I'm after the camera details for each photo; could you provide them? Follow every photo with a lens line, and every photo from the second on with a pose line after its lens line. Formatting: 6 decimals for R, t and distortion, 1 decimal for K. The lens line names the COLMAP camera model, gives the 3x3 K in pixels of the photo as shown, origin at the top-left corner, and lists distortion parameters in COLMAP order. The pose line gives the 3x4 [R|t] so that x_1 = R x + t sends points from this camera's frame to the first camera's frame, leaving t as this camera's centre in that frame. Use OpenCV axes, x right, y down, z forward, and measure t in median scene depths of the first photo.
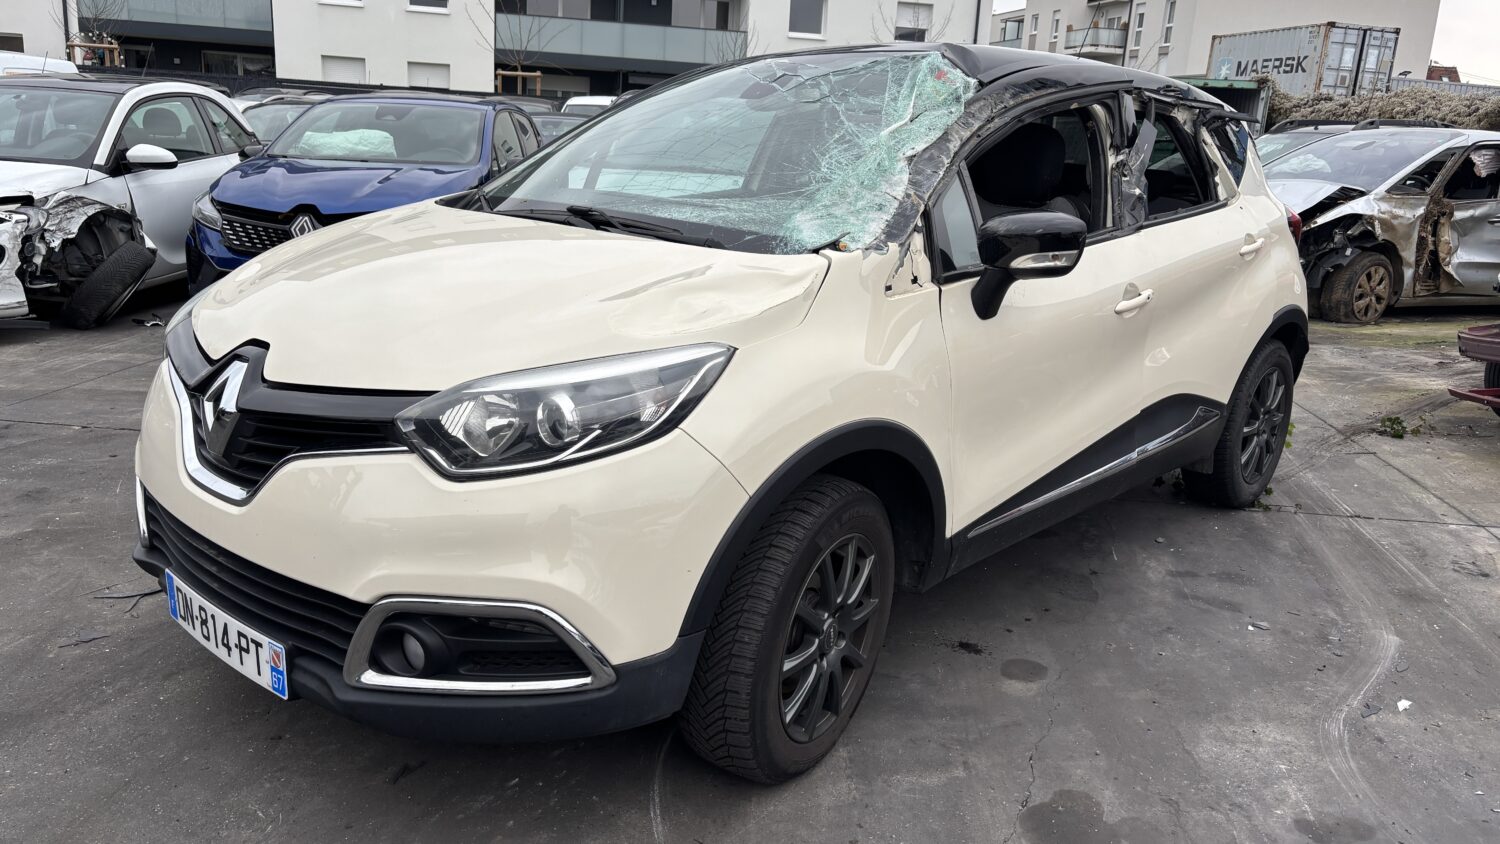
lens RADIAL K [[1091.8, 0, 753.2], [0, 1091.8, 425.0], [0, 0, 1]] dist [0.046367, -0.012639]
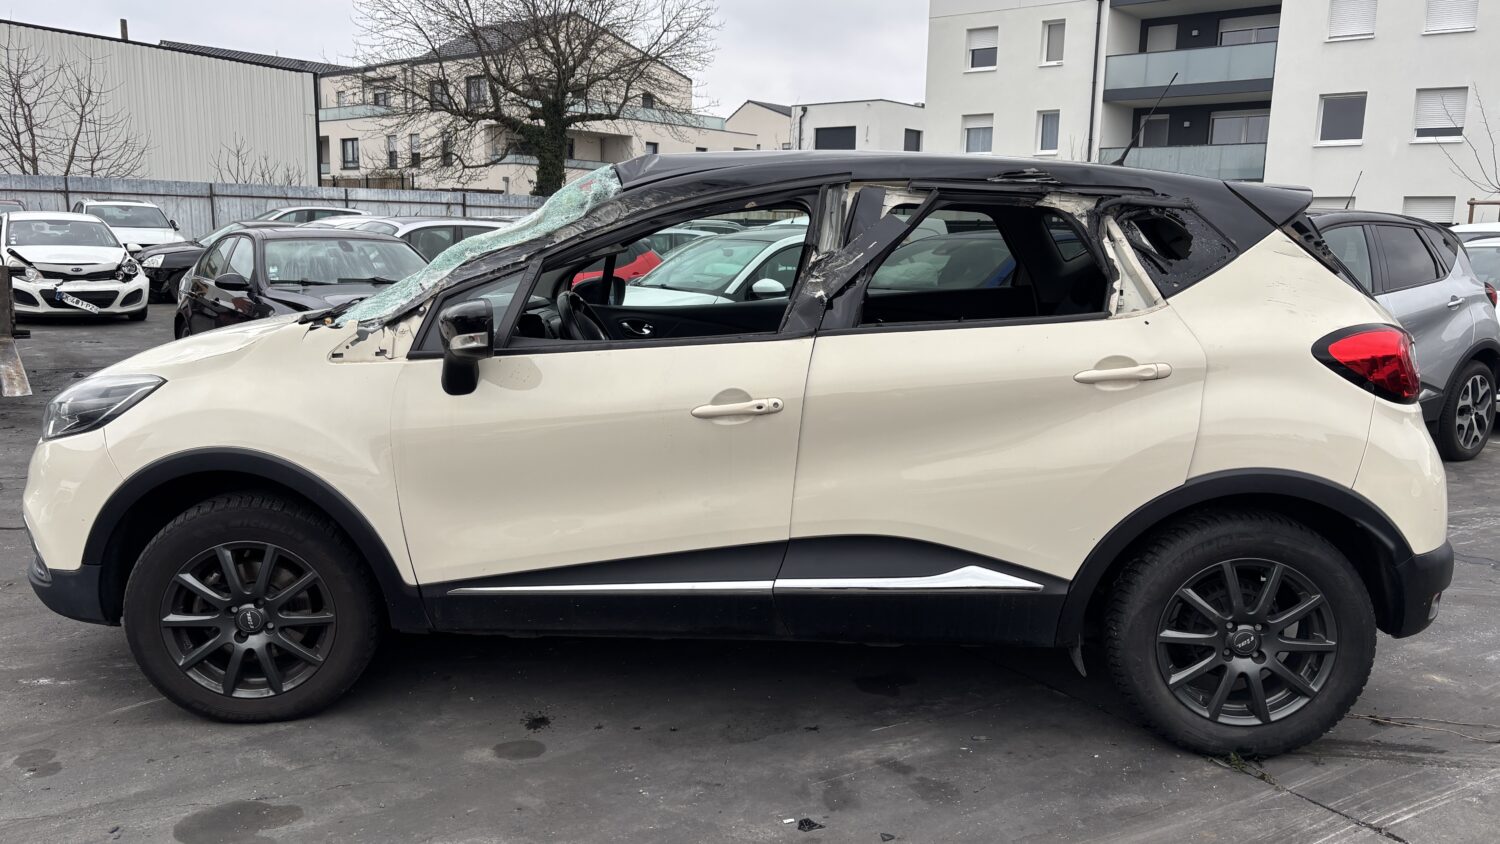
lens RADIAL K [[1091.8, 0, 753.9], [0, 1091.8, 420.1], [0, 0, 1]] dist [0.046367, -0.012639]
pose [[0.632183, 0.084744, -0.770171, 1.173910], [-0.184723, 0.981823, -0.043594, -0.072827], [0.752478, 0.169827, 0.636346, 0.481332]]
